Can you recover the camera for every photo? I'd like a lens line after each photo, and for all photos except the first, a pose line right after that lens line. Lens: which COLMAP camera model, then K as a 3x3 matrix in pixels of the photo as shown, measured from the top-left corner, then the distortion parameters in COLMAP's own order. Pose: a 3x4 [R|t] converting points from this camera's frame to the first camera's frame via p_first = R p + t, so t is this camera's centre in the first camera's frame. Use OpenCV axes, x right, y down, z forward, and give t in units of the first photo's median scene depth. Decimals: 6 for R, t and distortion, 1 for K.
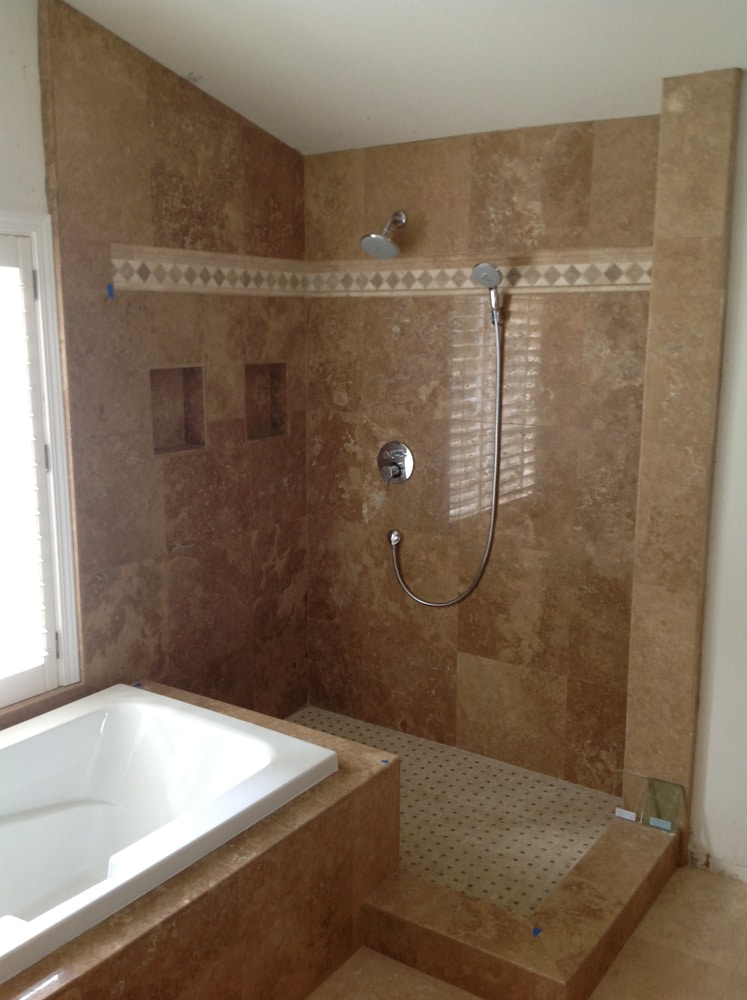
lens RADIAL K [[990.2, 0, 373.9], [0, 990.2, 501.5], [0, 0, 1]] dist [0.079808, 0.000000]
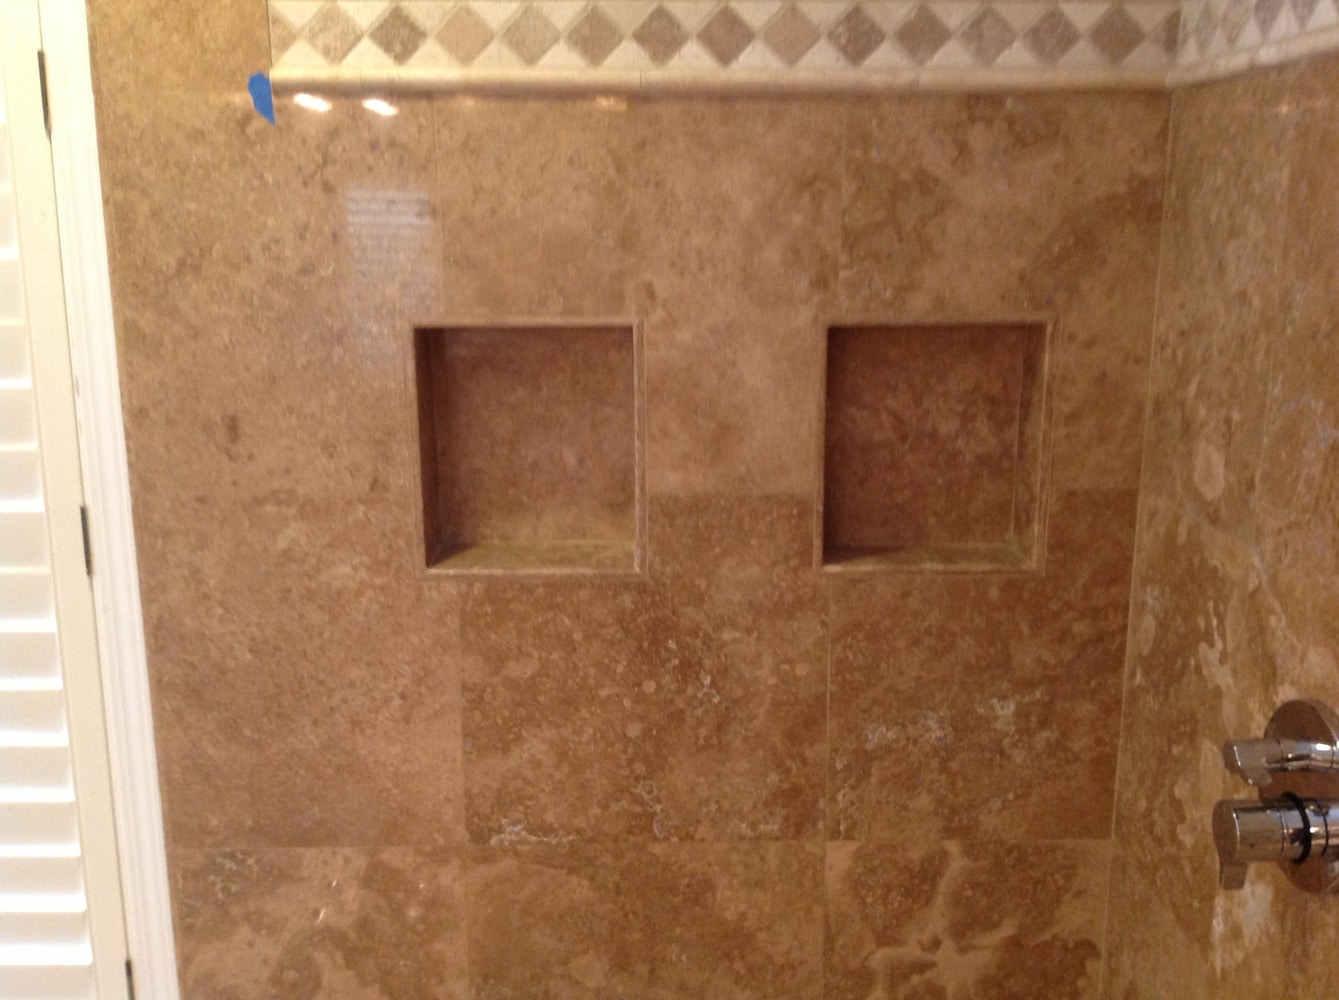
lens RADIAL K [[1325.9, 0, 668.8], [0, 1325.9, 495.2], [0, 0, 1]] dist [0.079808, 0.000000]
pose [[0.561600, 0.167543, -0.810268, 0.186901], [-0.142533, 0.984234, 0.104724, -0.123733], [0.815040, 0.056677, 0.576627, 0.737862]]
